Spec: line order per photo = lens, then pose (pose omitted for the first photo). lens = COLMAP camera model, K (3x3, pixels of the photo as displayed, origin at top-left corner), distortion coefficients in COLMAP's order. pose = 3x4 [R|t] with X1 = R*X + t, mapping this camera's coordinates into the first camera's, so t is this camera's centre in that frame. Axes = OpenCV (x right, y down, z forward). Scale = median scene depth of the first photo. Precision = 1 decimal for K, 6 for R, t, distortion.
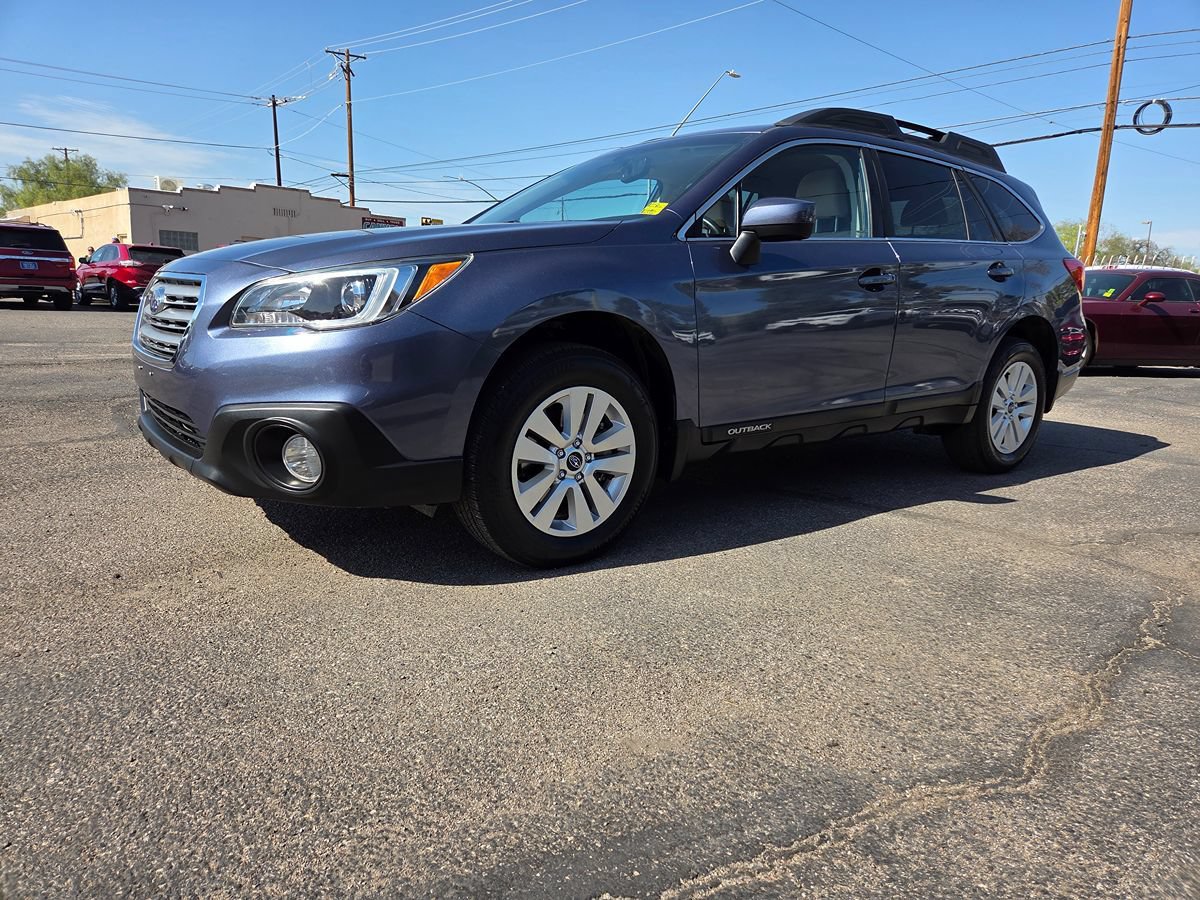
lens RADIAL K [[804.3, 0, 609.3], [0, 804.3, 440.3], [0, 0, 1]] dist [0.059592, -0.051161]
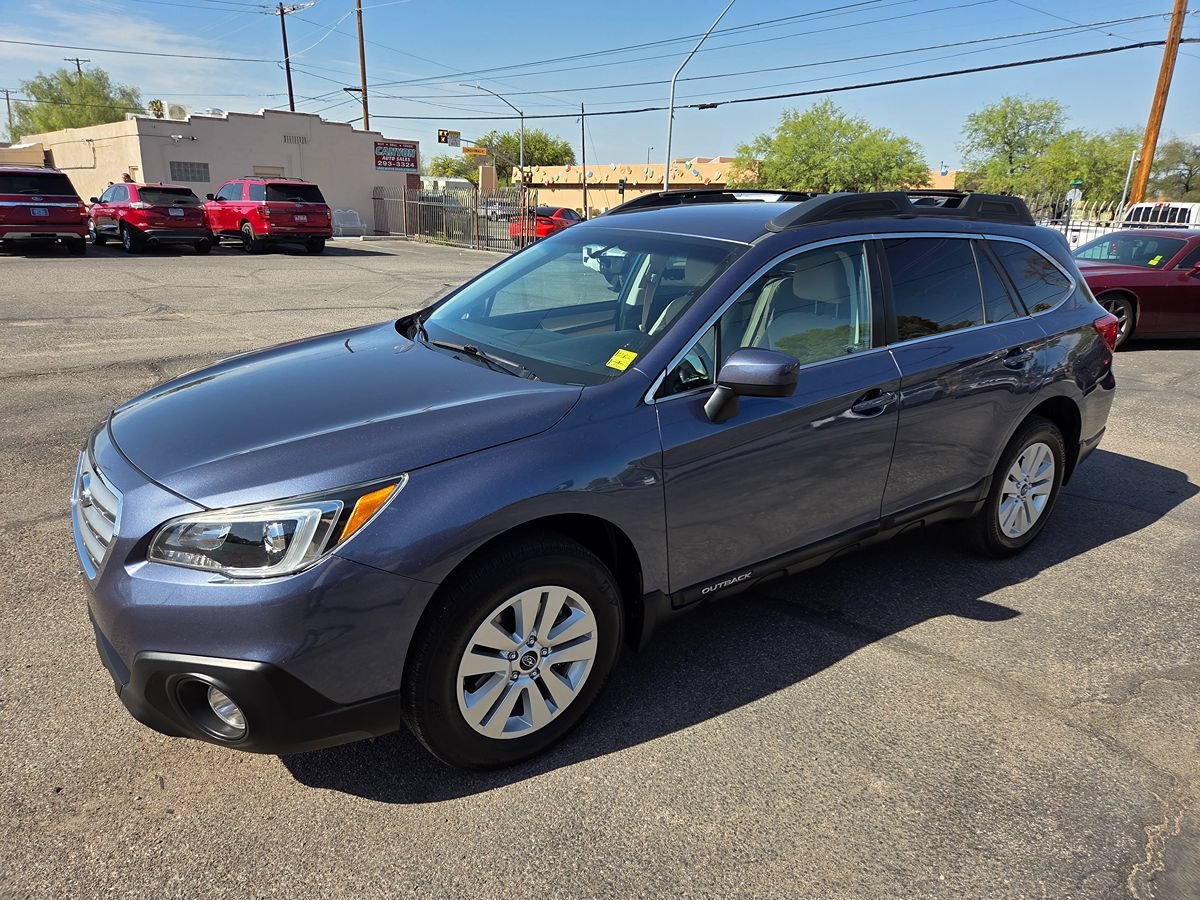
lens RADIAL K [[804.3, 0, 598.9], [0, 804.3, 445.6], [0, 0, 1]] dist [0.059592, -0.051161]
pose [[0.999089, 0.005082, -0.042381, 0.051449], [-0.000208, 0.993456, 0.114212, -0.219967], [0.042684, -0.114099, 0.992552, 0.065172]]
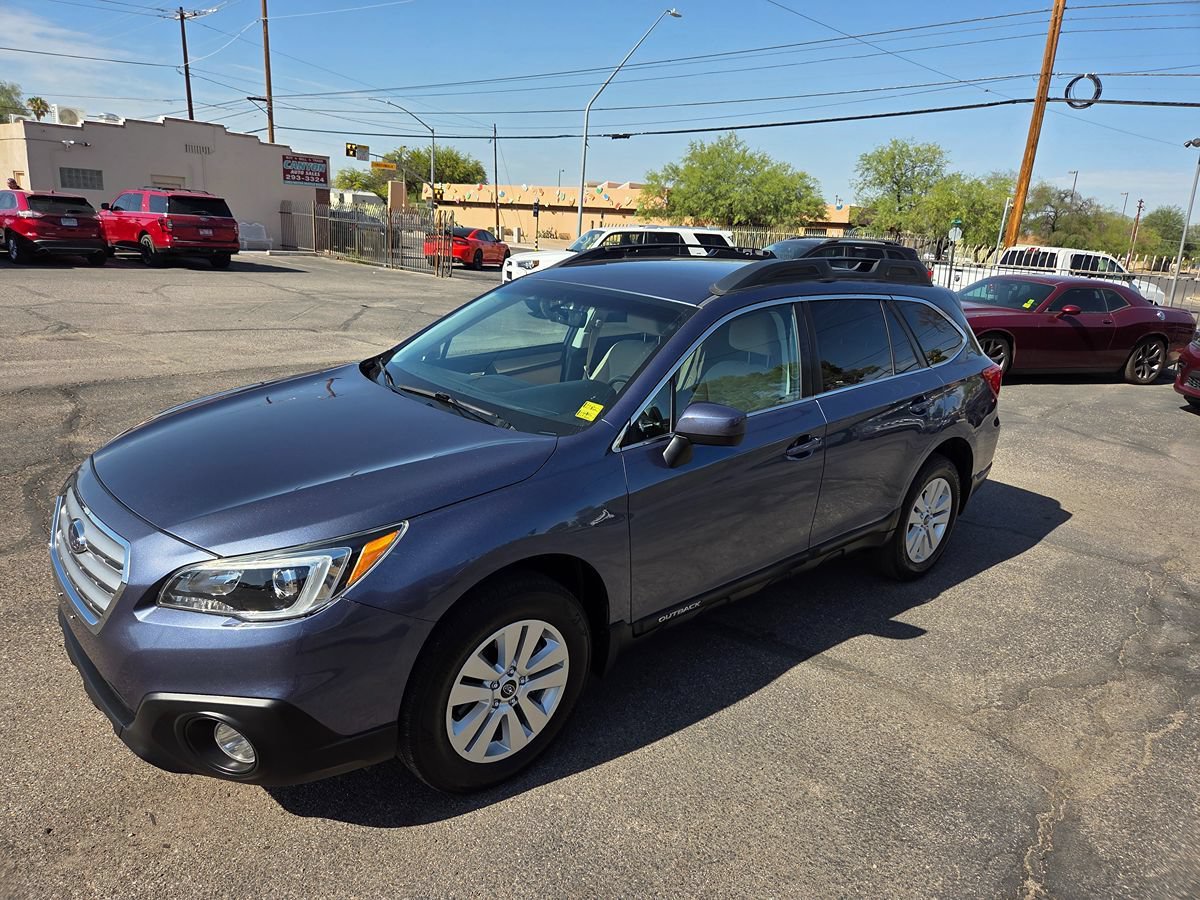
lens RADIAL K [[804.3, 0, 602.9], [0, 804.3, 443.4], [0, 0, 1]] dist [0.059592, -0.051161]
pose [[0.997227, 0.007326, 0.074061, -0.001510], [-0.013873, 0.996000, 0.088271, -0.251131], [-0.073119, -0.089054, 0.993339, -0.001191]]
